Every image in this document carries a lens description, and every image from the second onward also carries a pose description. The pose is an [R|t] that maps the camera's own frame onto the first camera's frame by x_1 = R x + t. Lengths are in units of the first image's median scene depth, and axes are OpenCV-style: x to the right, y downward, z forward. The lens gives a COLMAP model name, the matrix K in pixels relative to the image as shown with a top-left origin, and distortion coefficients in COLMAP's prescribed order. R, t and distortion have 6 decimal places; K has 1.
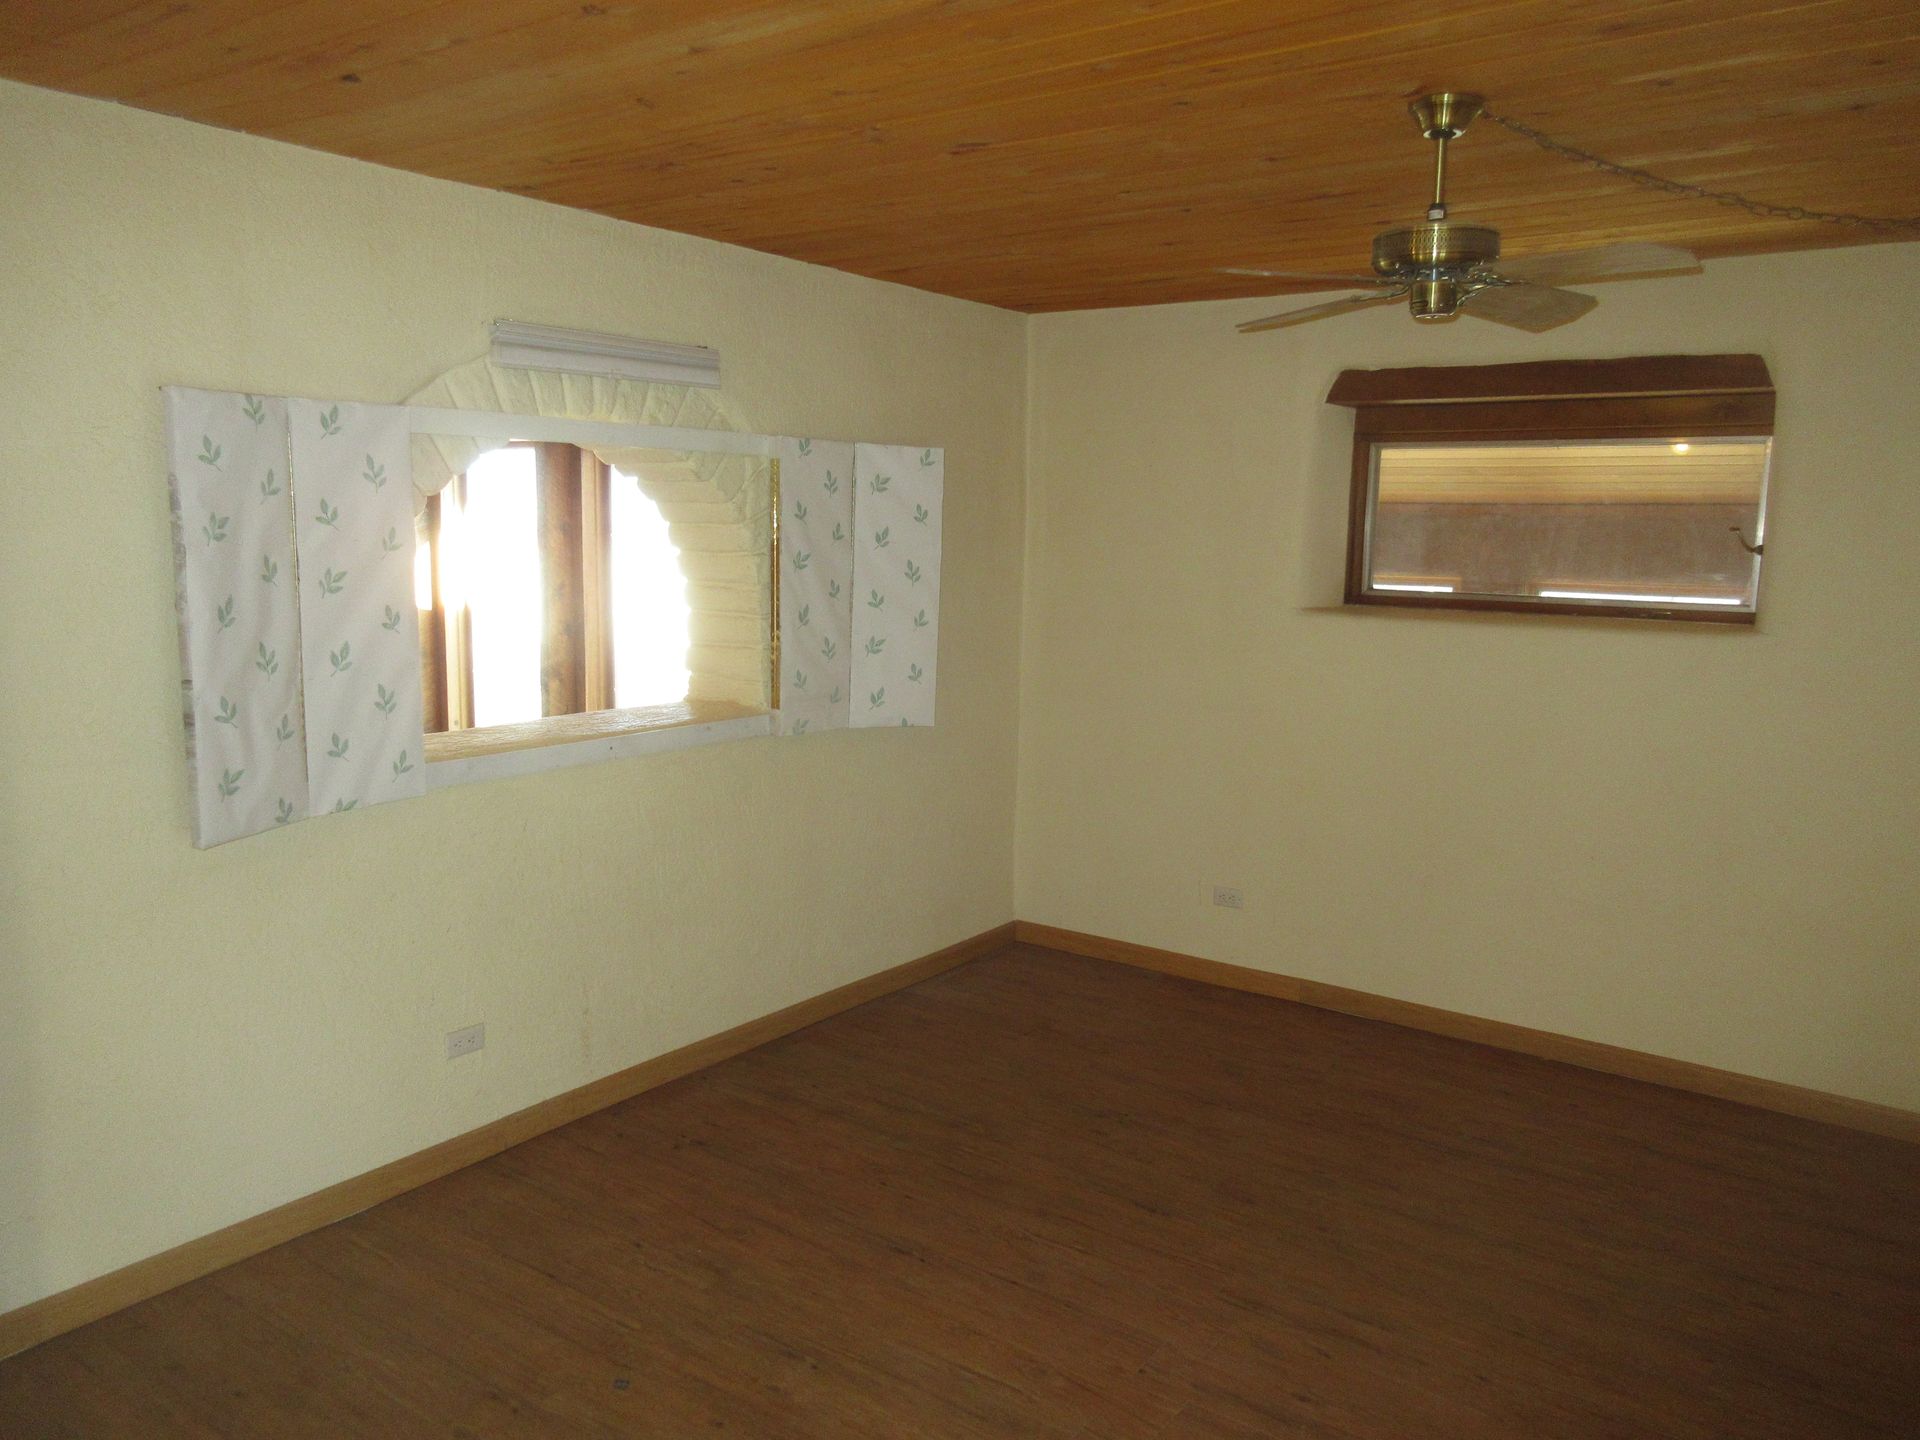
lens RADIAL K [[1434.9, 0, 963.3], [0, 1434.9, 717.1], [0, 0, 1]] dist [0.011587, -0.003072]
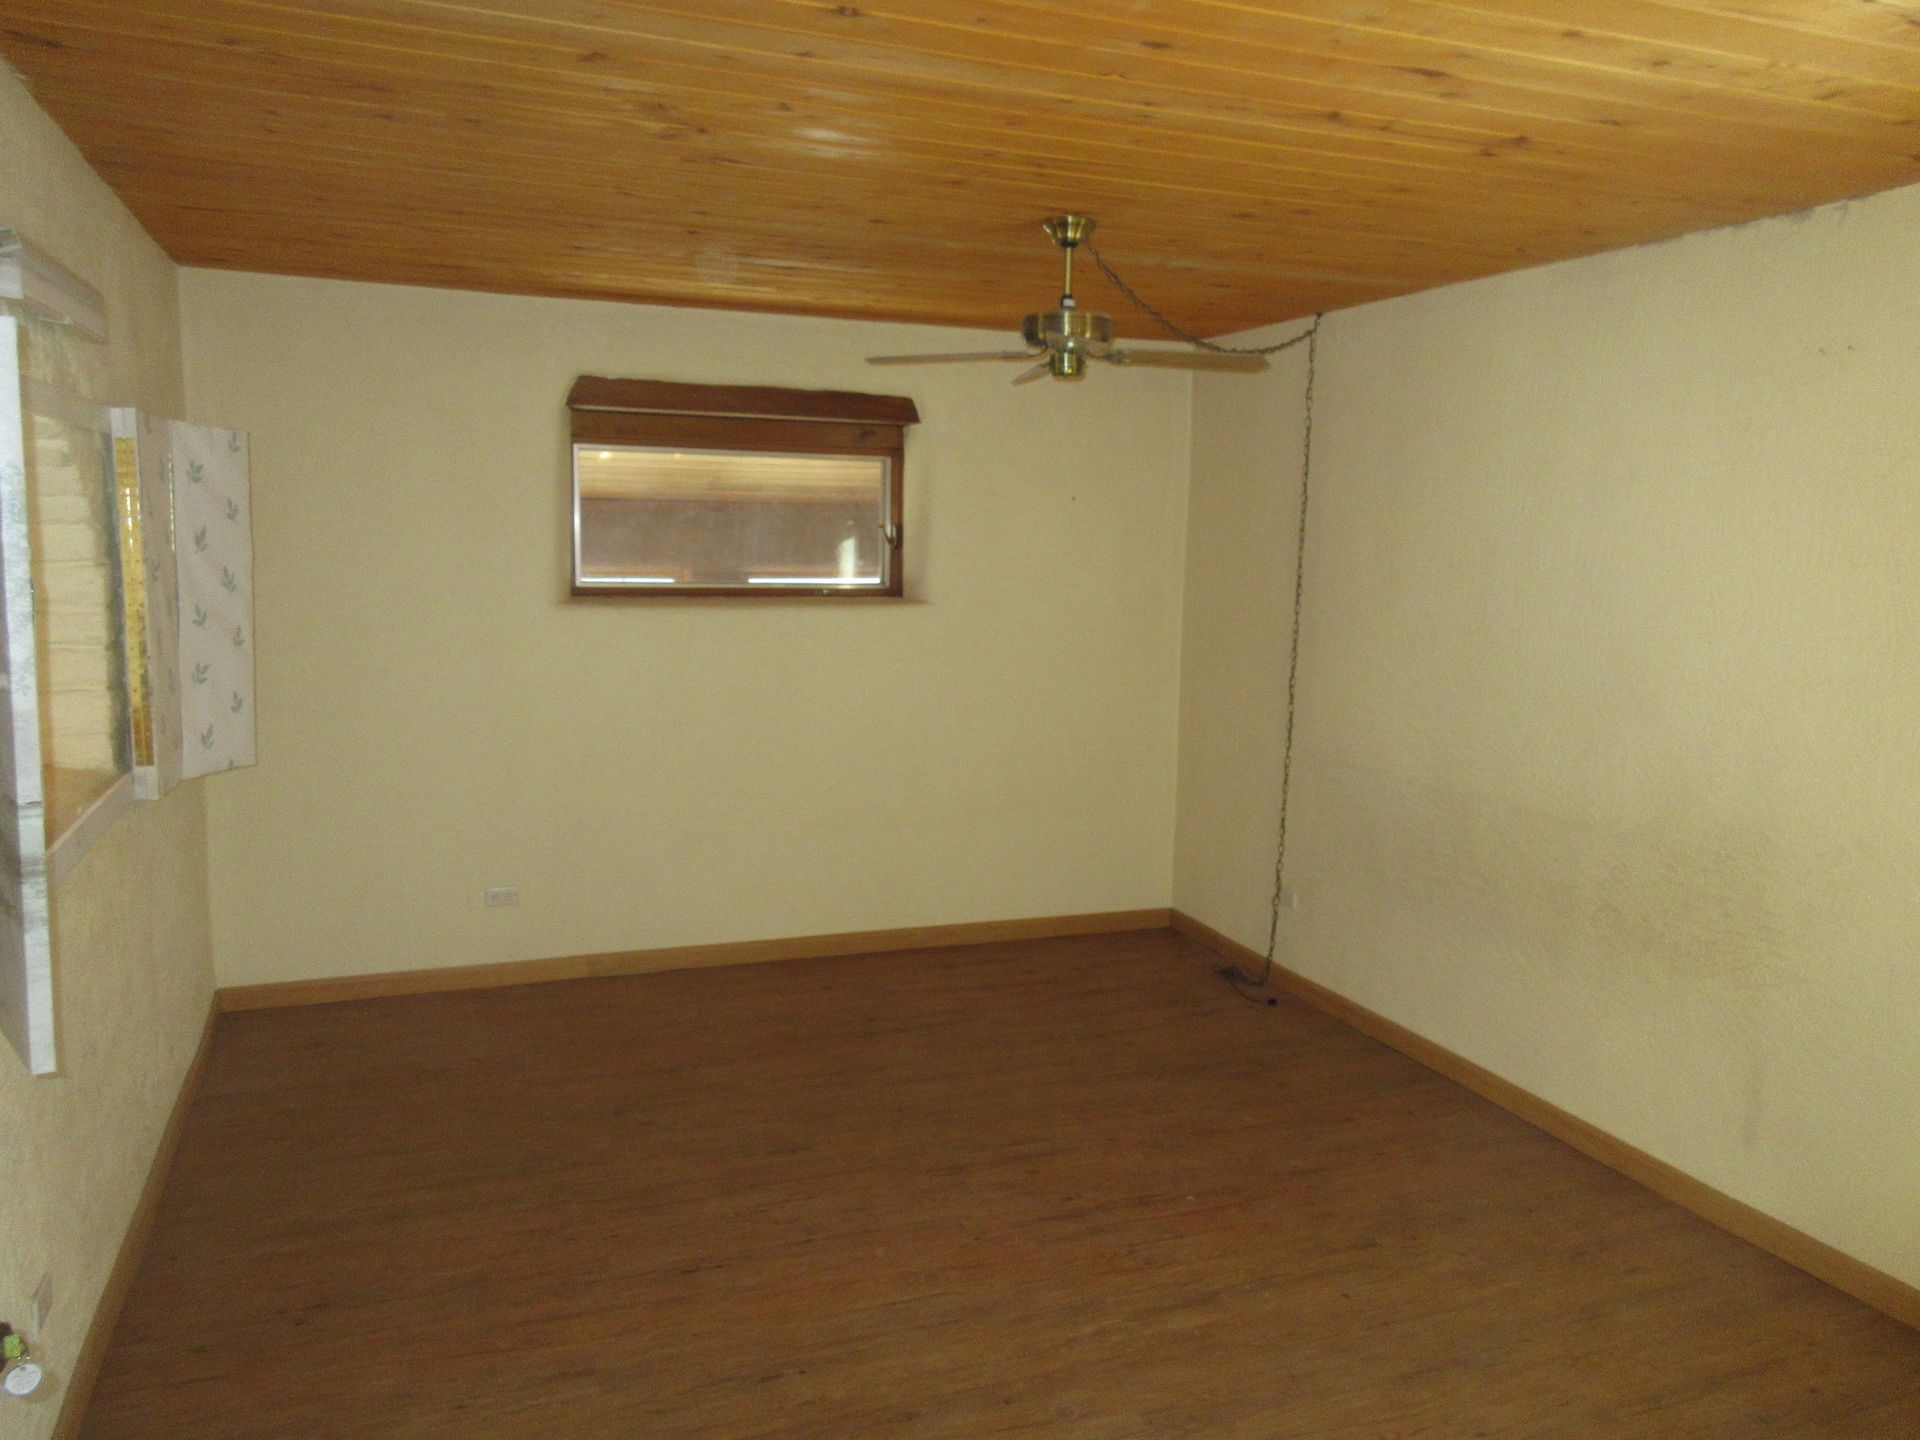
lens RADIAL K [[1434.9, 0, 961.8], [0, 1434.9, 722.4], [0, 0, 1]] dist [0.011587, -0.003072]
pose [[0.538489, -0.118894, 0.834202, -0.511962], [0.102914, 0.991864, 0.074932, -0.039707], [-0.836324, 0.045501, 0.546344, 0.206180]]
